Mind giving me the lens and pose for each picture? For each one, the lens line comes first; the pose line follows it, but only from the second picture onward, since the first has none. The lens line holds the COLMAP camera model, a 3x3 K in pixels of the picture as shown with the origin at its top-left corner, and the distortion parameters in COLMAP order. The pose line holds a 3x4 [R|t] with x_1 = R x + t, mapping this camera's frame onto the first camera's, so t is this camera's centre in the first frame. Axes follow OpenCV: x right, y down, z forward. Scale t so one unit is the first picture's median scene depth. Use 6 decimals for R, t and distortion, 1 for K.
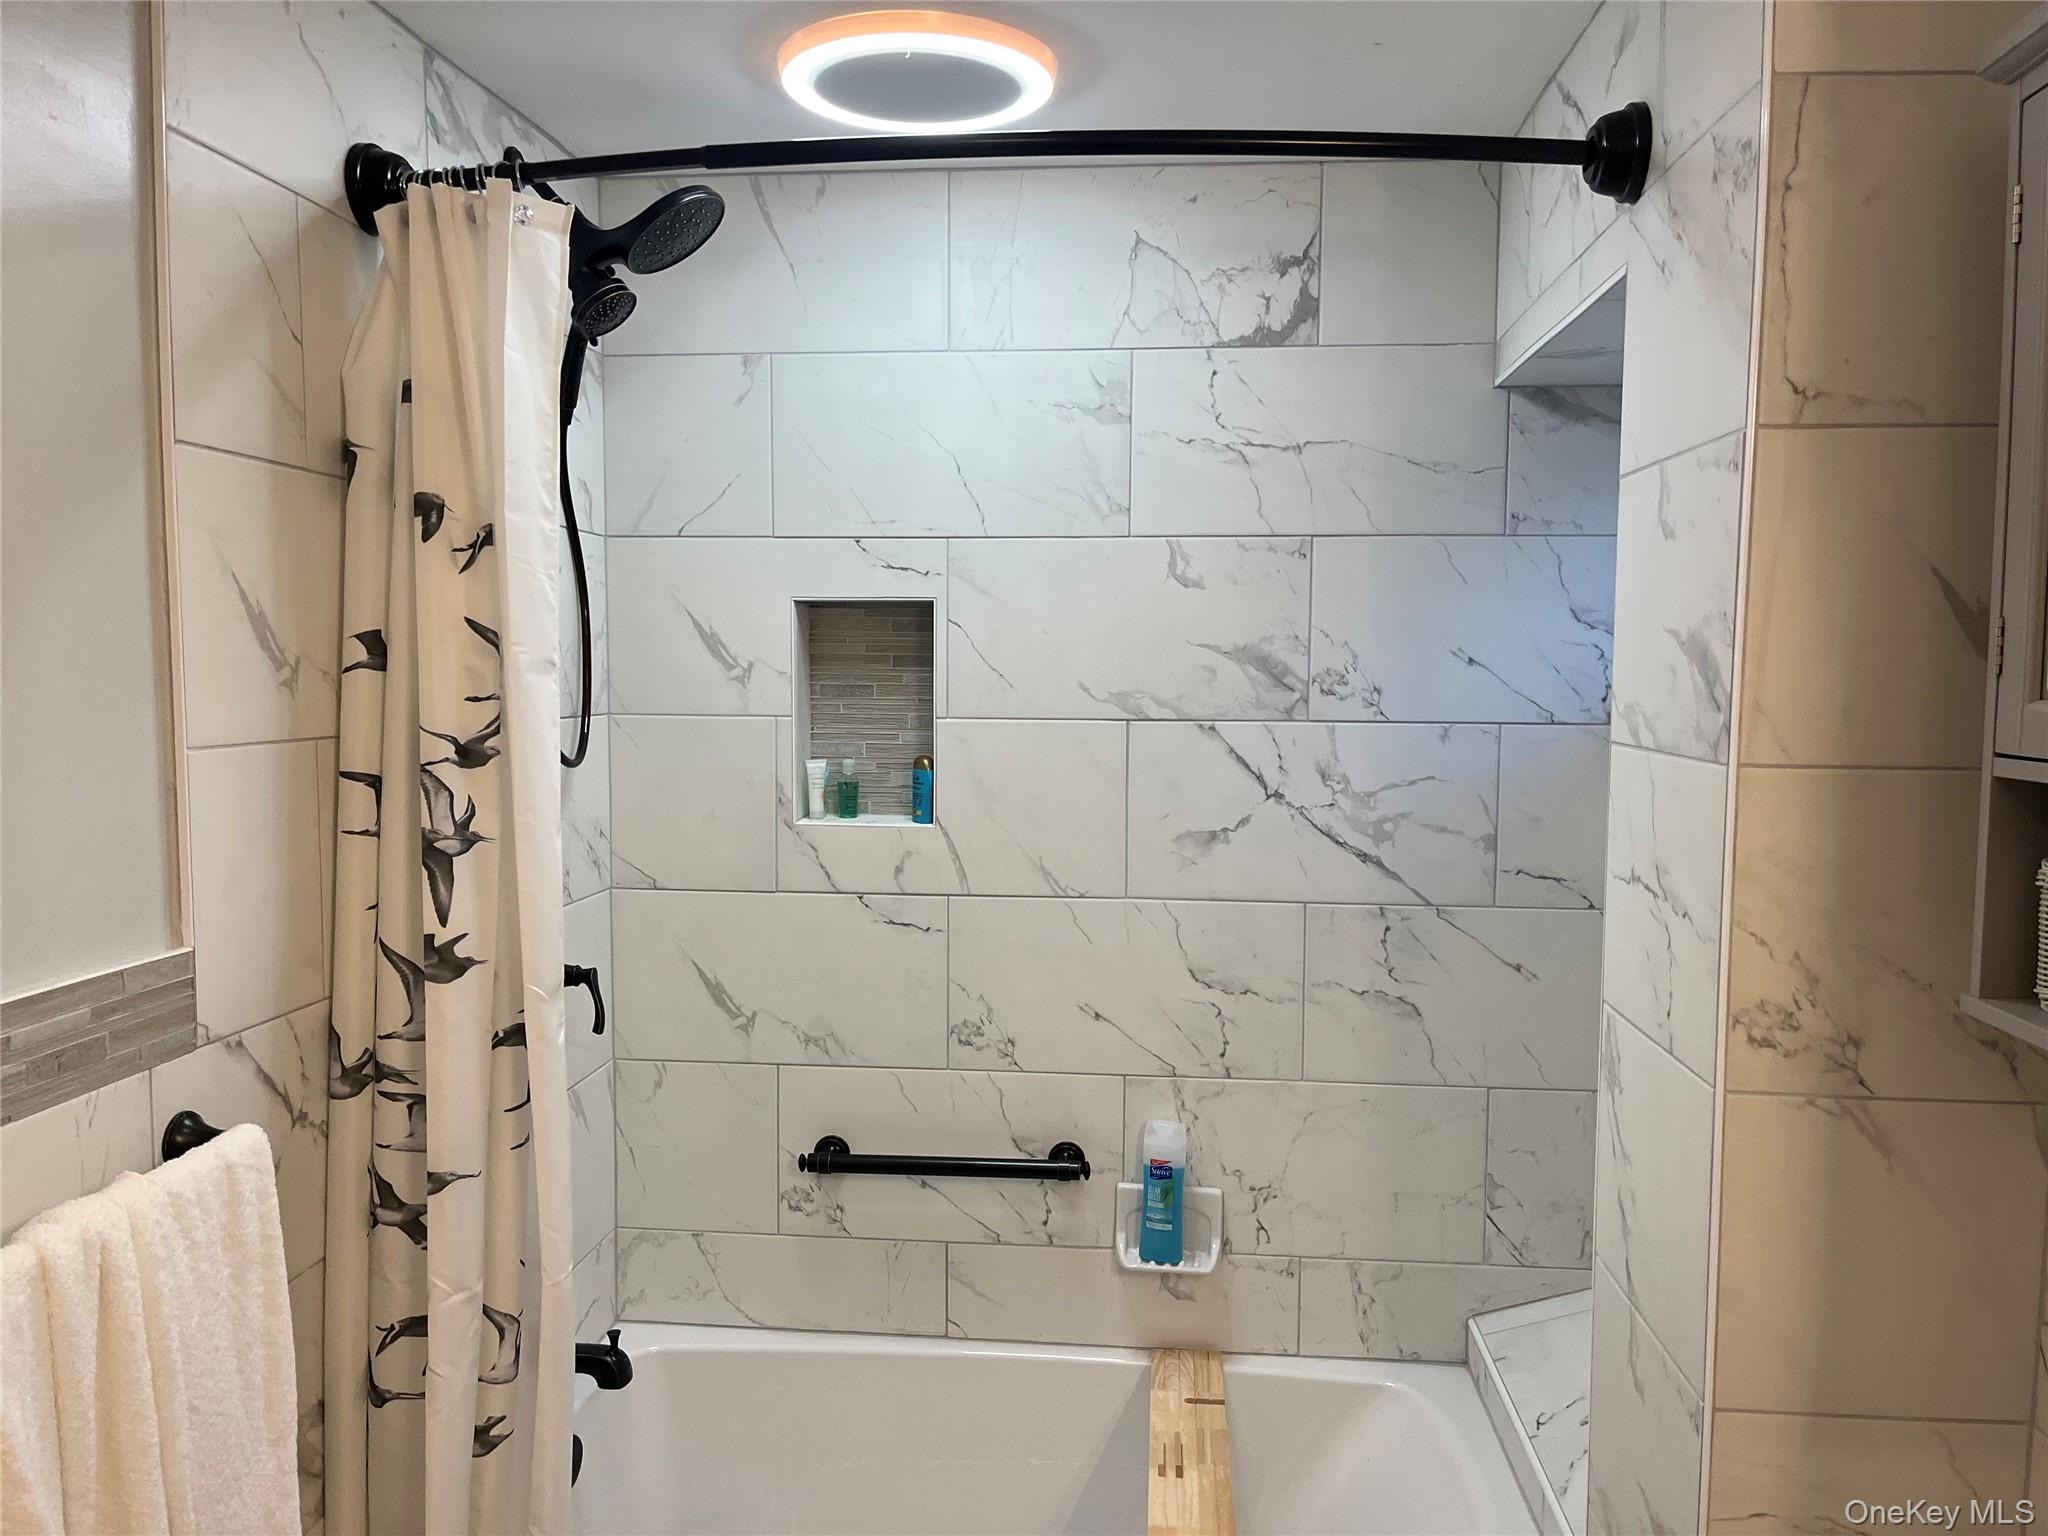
lens RADIAL K [[1548.1, 0, 1028.1], [0, 1548.1, 772.9], [0, 0, 1]] dist [0.072128, -0.100991]
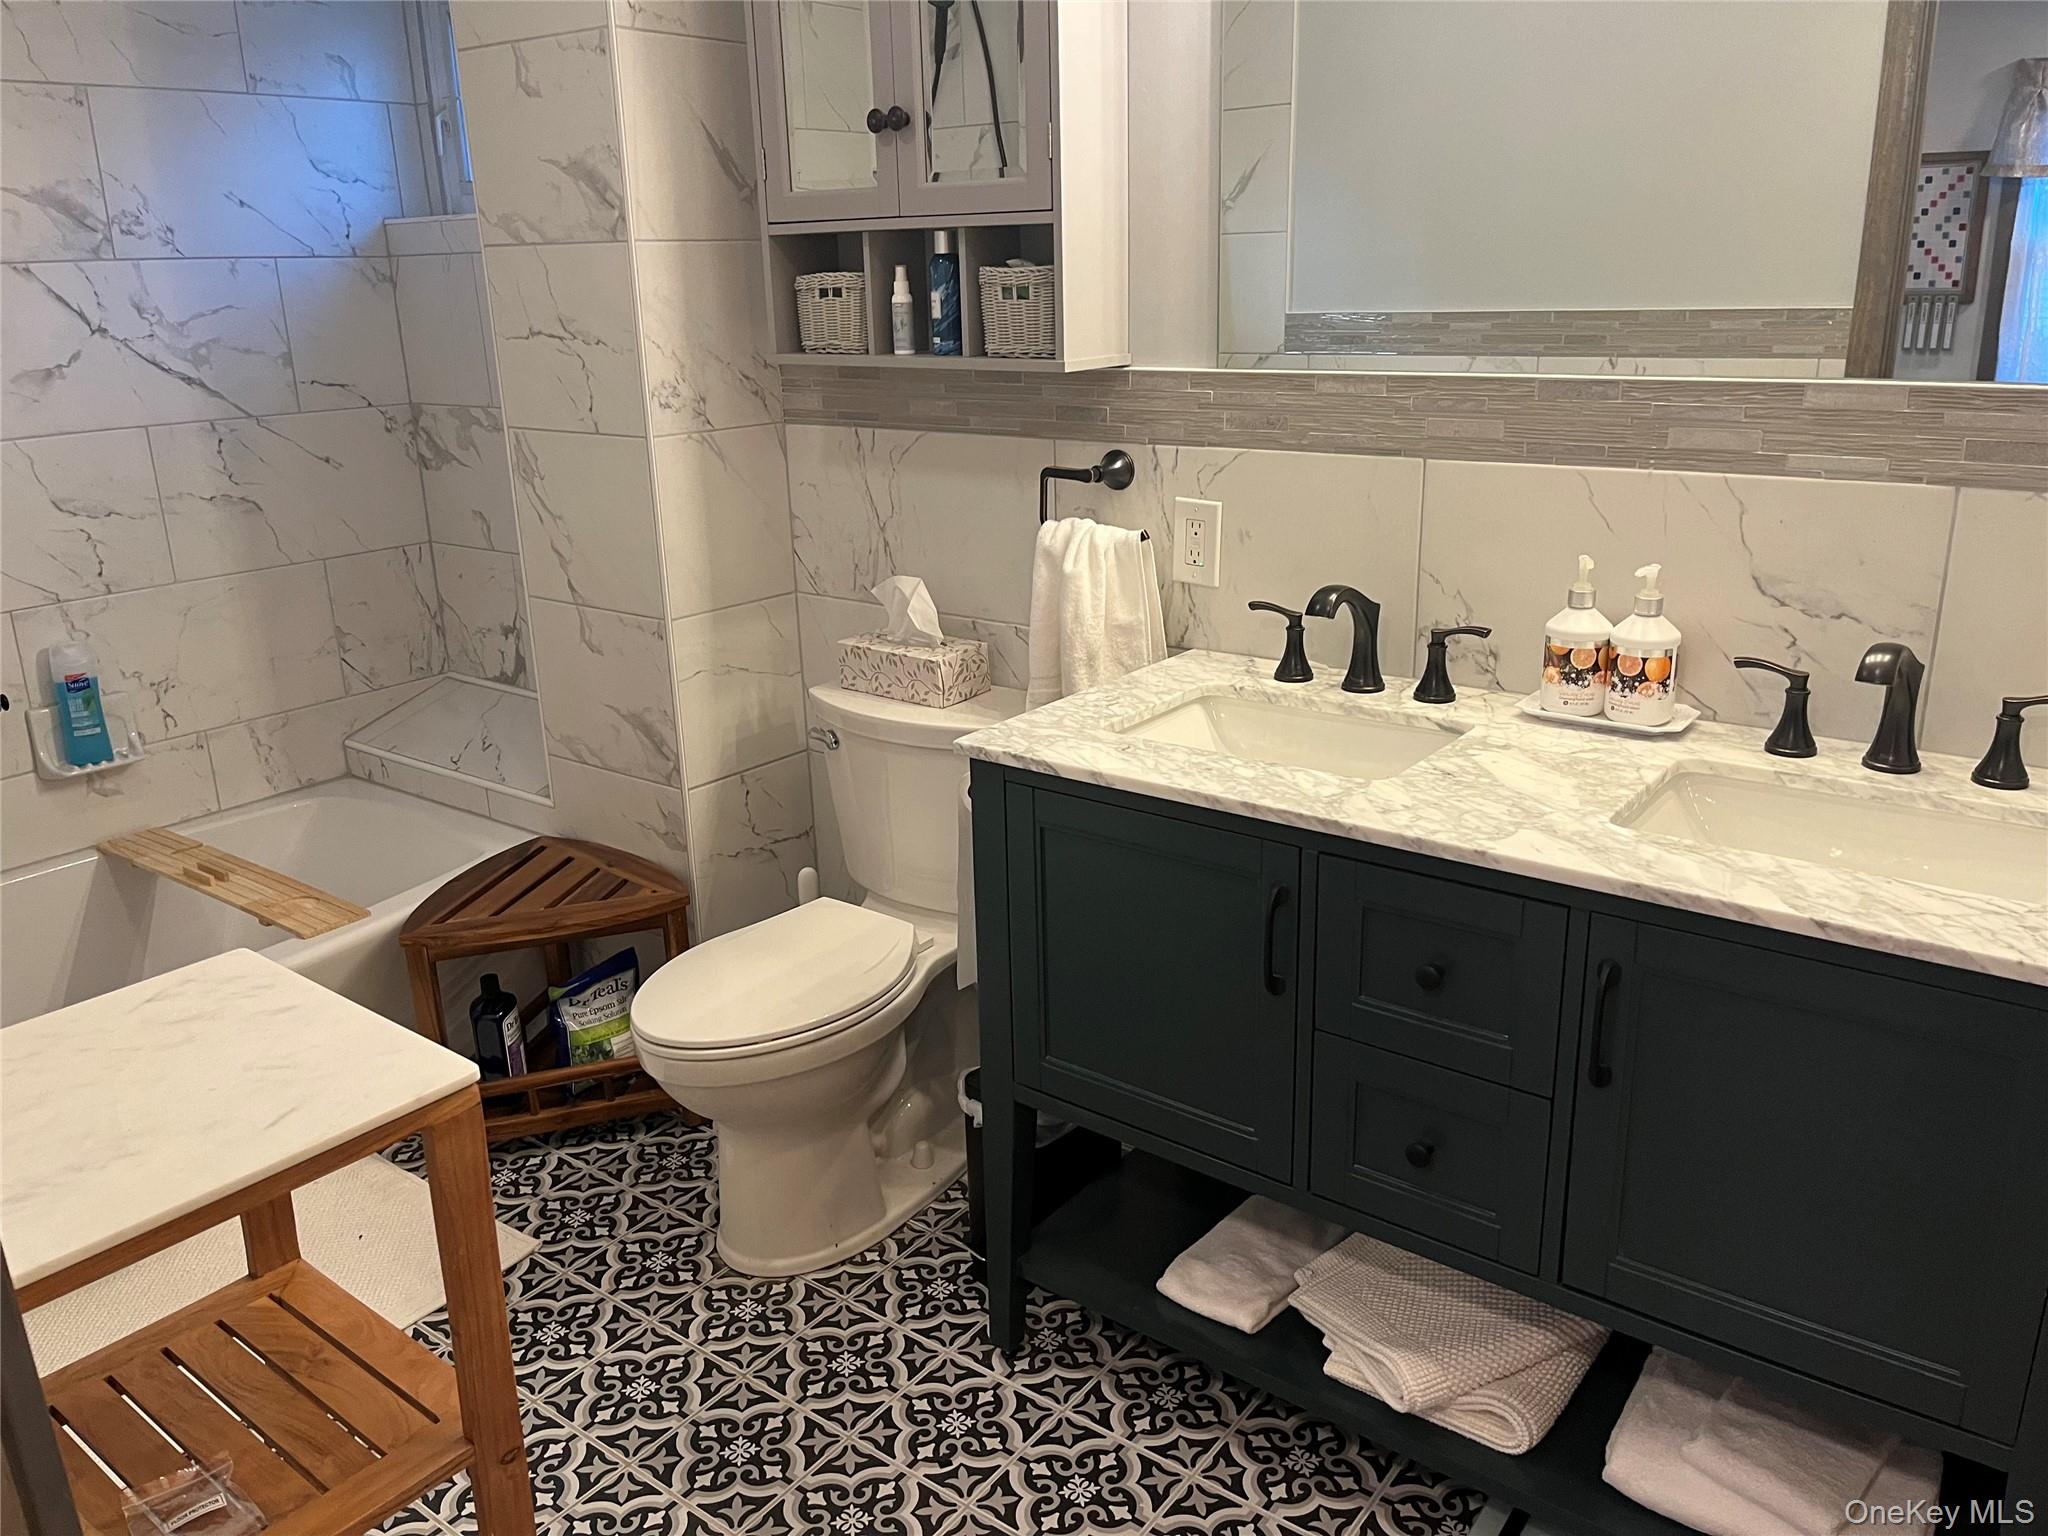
lens RADIAL K [[1548.1, 0, 1028.1], [0, 1548.1, 772.9], [0, 0, 1]] dist [0.072128, -0.100991]
pose [[0.535669, -0.281800, 0.796020, -0.468149], [0.087664, 0.956138, 0.279491, 0.062160], [-0.839865, -0.079933, 0.536877, -0.187058]]
